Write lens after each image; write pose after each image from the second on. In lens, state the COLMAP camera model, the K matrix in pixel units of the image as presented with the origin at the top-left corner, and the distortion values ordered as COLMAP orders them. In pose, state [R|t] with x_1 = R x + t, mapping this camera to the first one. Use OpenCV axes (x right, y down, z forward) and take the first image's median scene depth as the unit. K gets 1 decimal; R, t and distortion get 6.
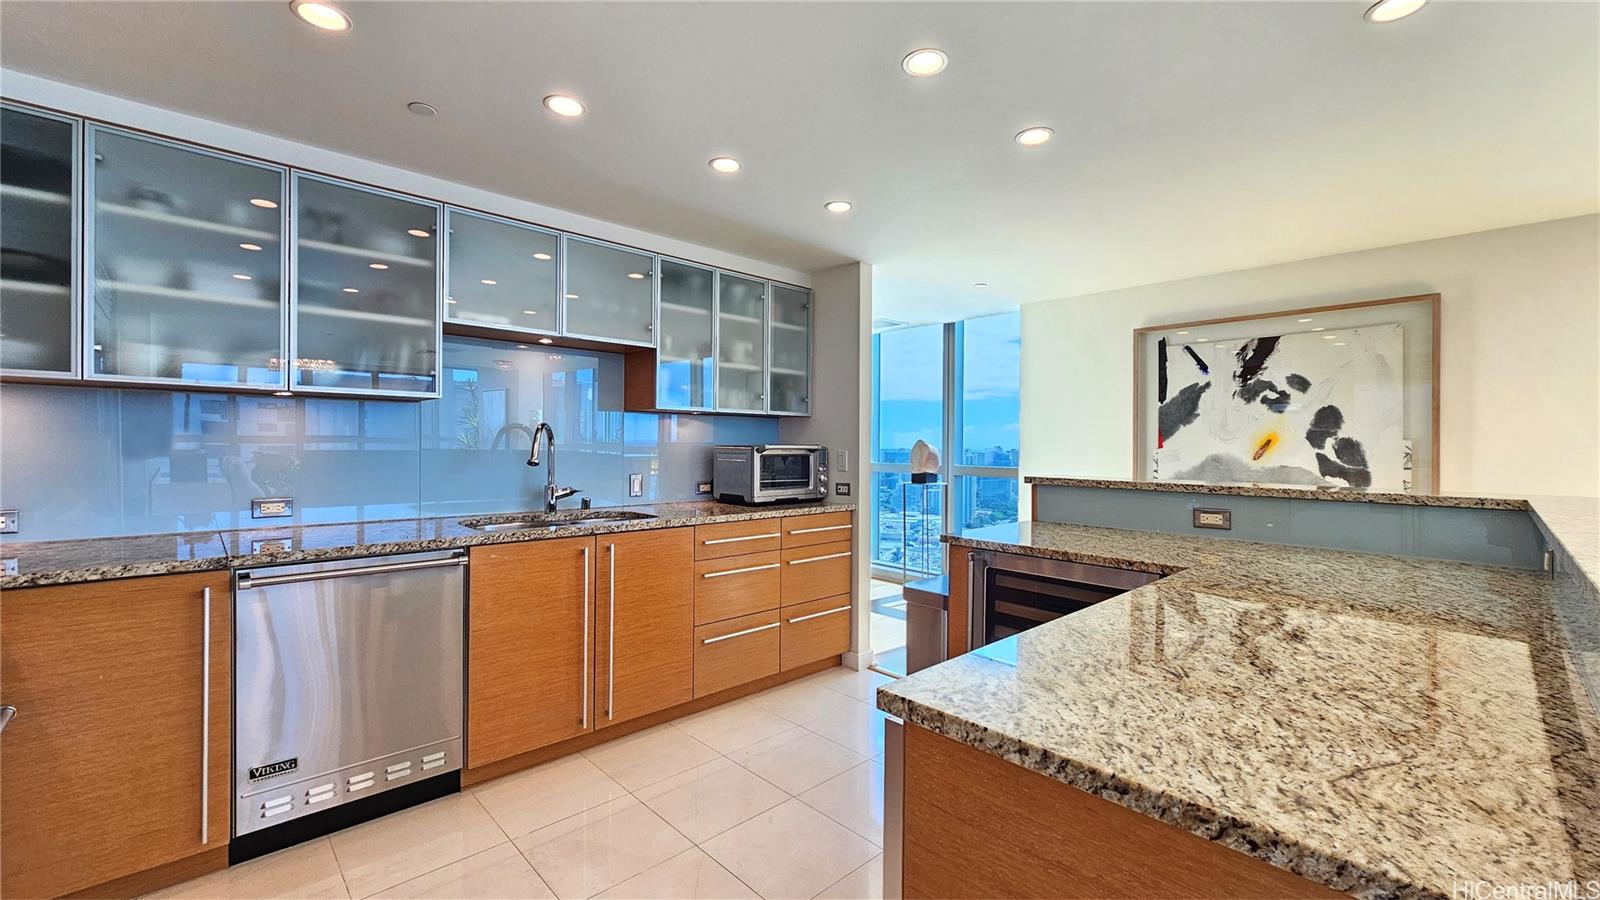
lens RADIAL K [[653.1, 0, 800.0], [0, 653.1, 450.0], [0, 0, 1]] dist [-0.000005, 0.000090]
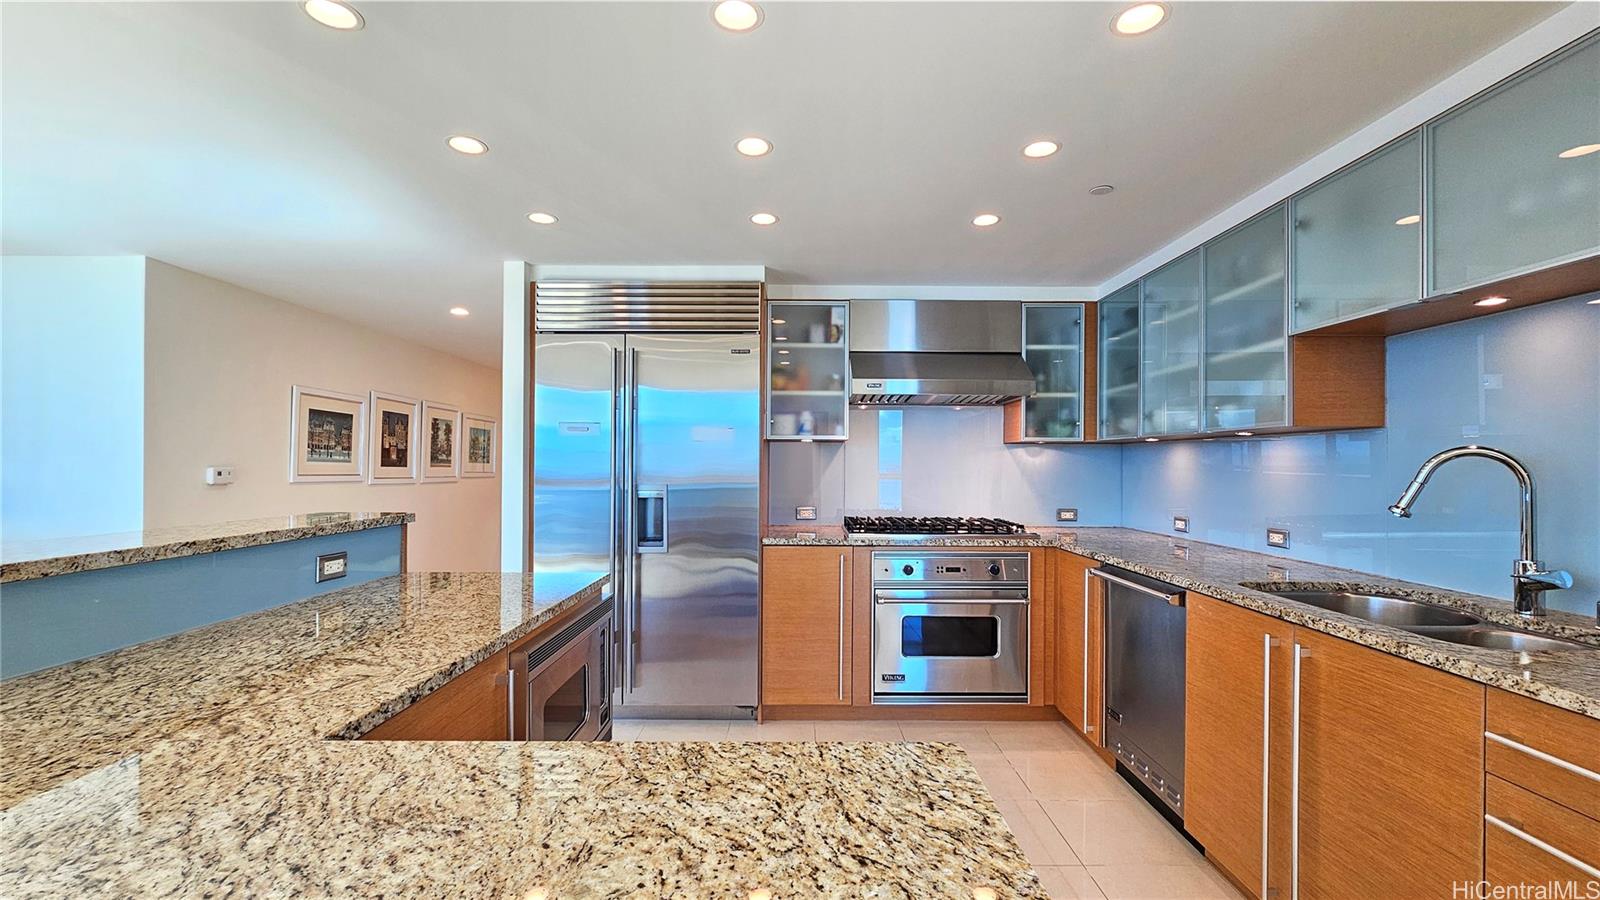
lens RADIAL K [[653.1, 0, 800.0], [0, 653.1, 450.0], [0, 0, 1]] dist [-0.000005, 0.000090]
pose [[-0.656724, -0.028174, -0.753604, 0.642075], [-0.019589, 0.999602, -0.020300, -0.023841], [0.753876, 0.001431, -0.657015, 1.359268]]
